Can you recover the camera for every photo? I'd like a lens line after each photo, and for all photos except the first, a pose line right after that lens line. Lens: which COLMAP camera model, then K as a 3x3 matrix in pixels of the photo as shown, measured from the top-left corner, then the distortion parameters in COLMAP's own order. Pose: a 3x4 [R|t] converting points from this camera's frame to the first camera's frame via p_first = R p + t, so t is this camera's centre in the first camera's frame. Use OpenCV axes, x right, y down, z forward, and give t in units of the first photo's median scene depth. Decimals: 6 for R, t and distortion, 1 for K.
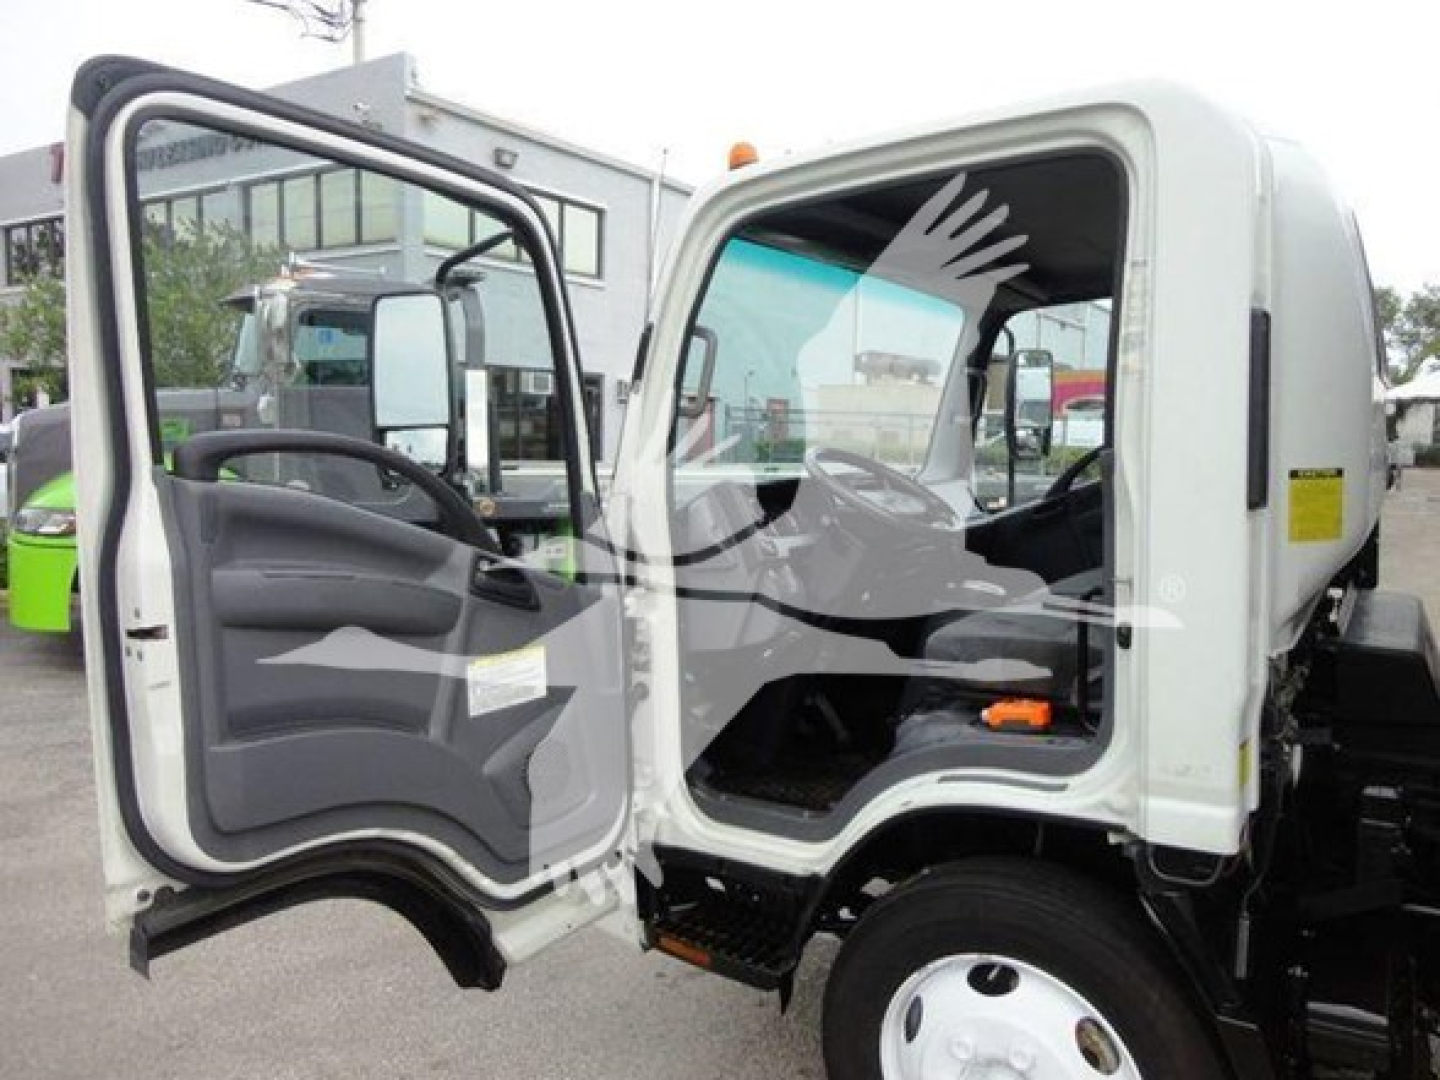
lens RADIAL K [[1079.3, 0, 731.4], [0, 1079.3, 537.4], [0, 0, 1]] dist [-0.005248, -0.003631]
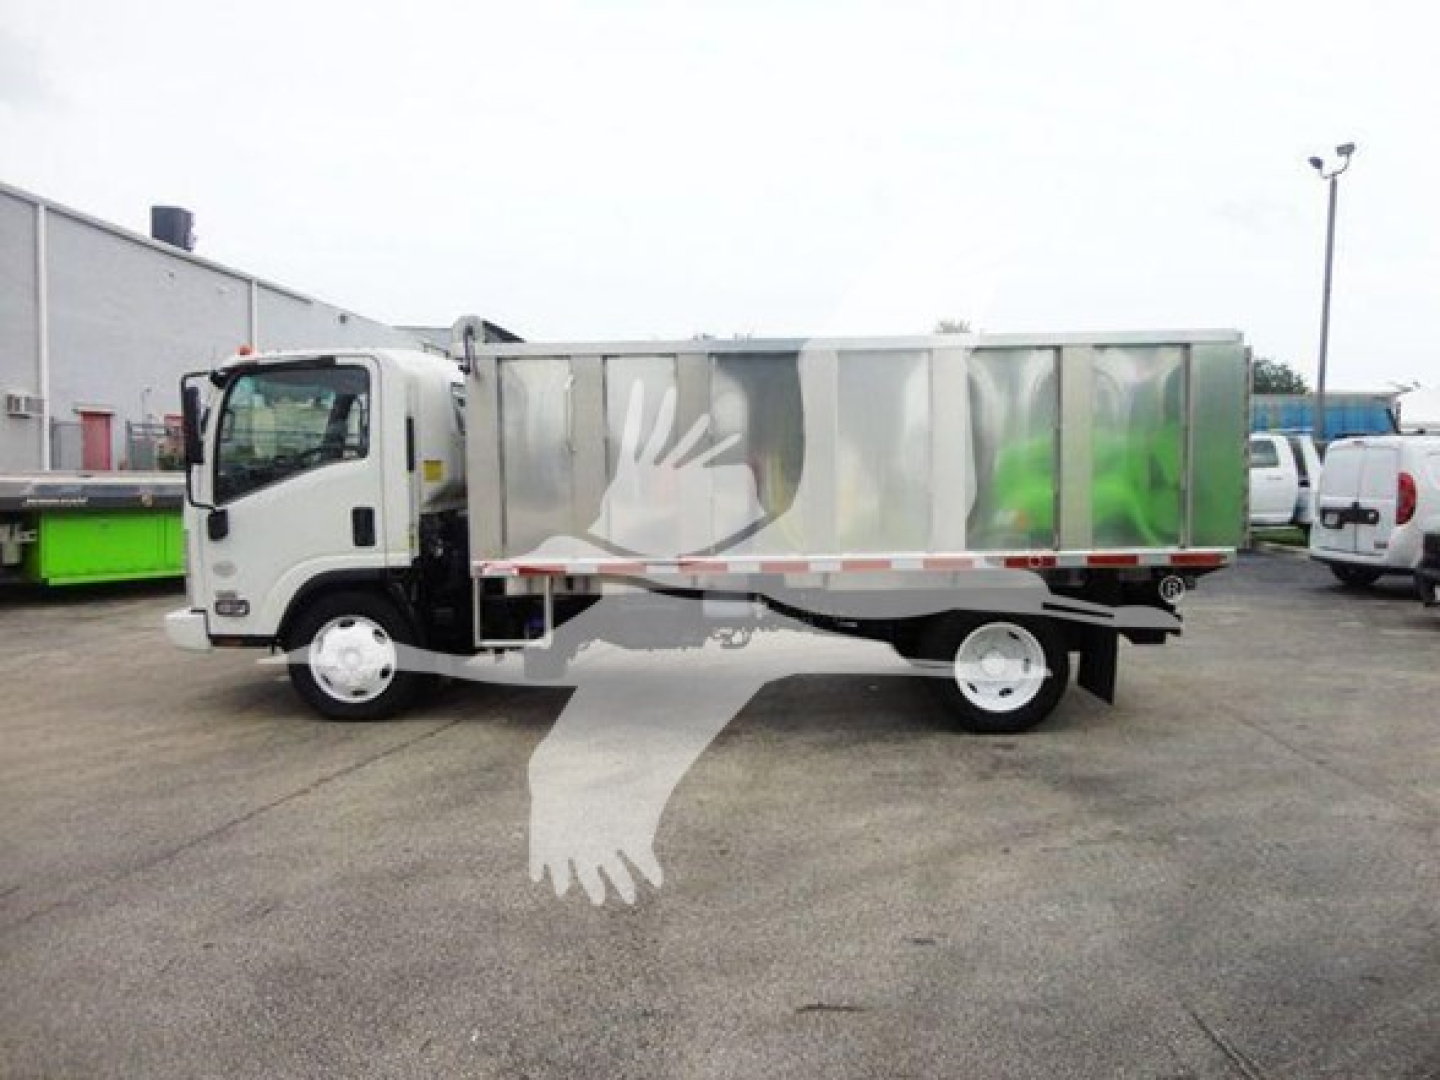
lens RADIAL K [[1079.3, 0, 731.4], [0, 1079.3, 537.4], [0, 0, 1]] dist [-0.005248, -0.003631]
pose [[0.858636, -0.035780, 0.511336, -0.300748], [0.042848, 0.999080, -0.002042, 0.164309], [-0.510792, 0.023663, 0.859379, -1.754217]]
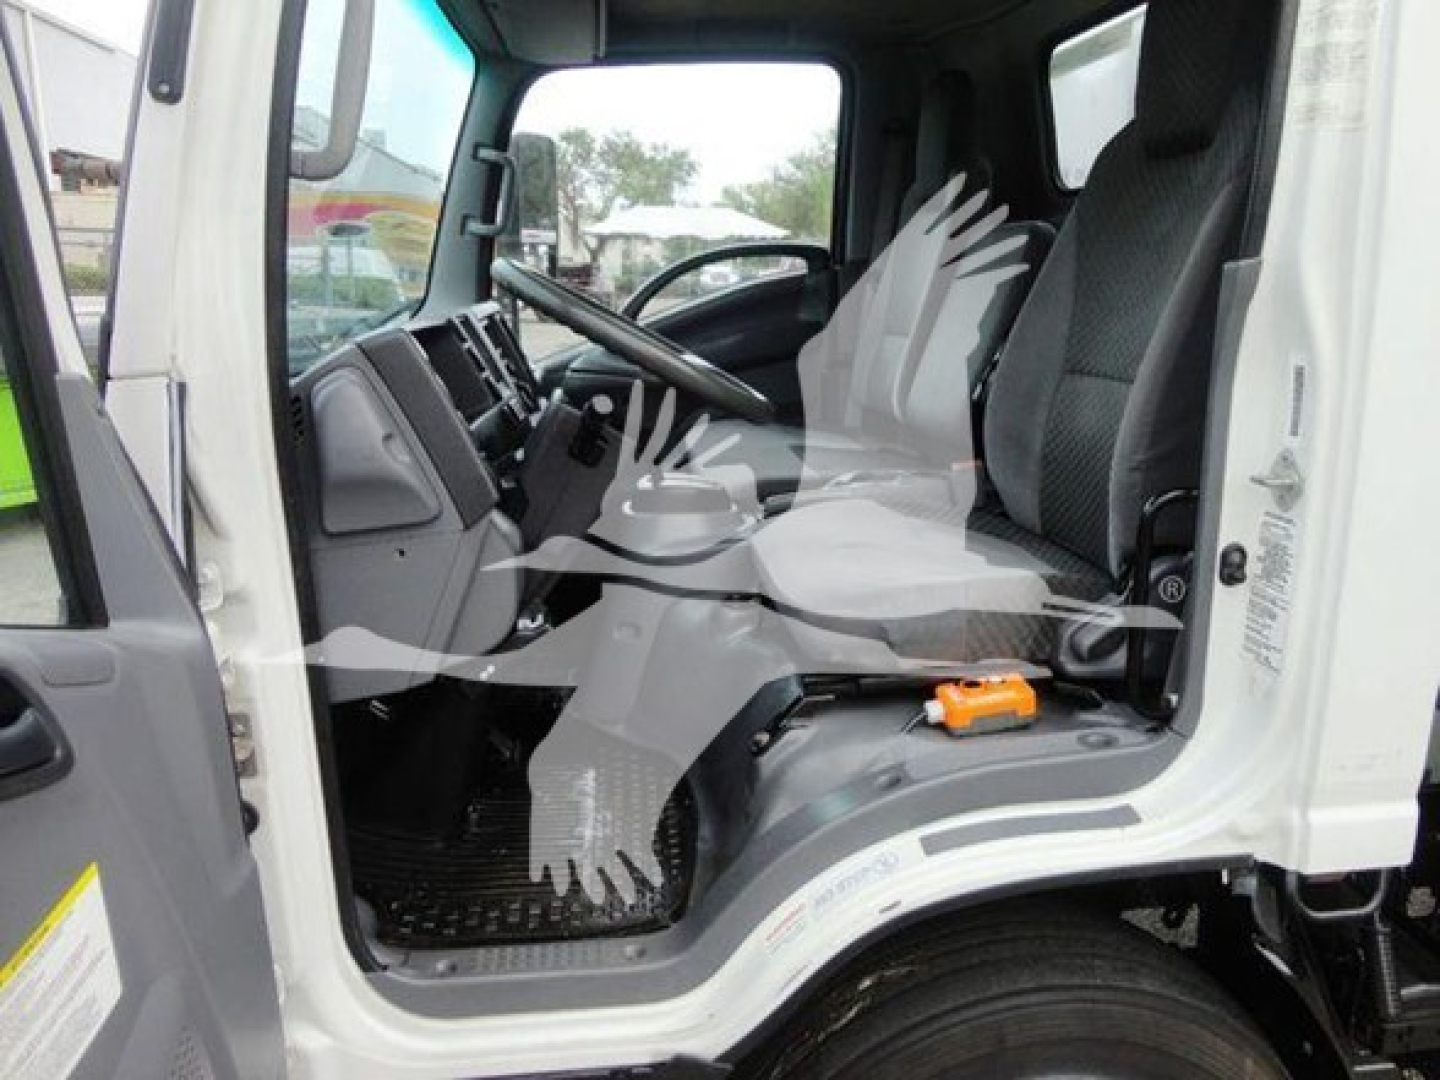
lens RADIAL K [[1079.3, 0, 731.4], [0, 1079.3, 537.4], [0, 0, 1]] dist [-0.005248, -0.003631]
pose [[0.771974, -0.151252, 0.617396, -0.182577], [0.057167, 0.983862, 0.169551, -0.034846], [-0.633078, -0.095594, 0.768163, 0.536183]]
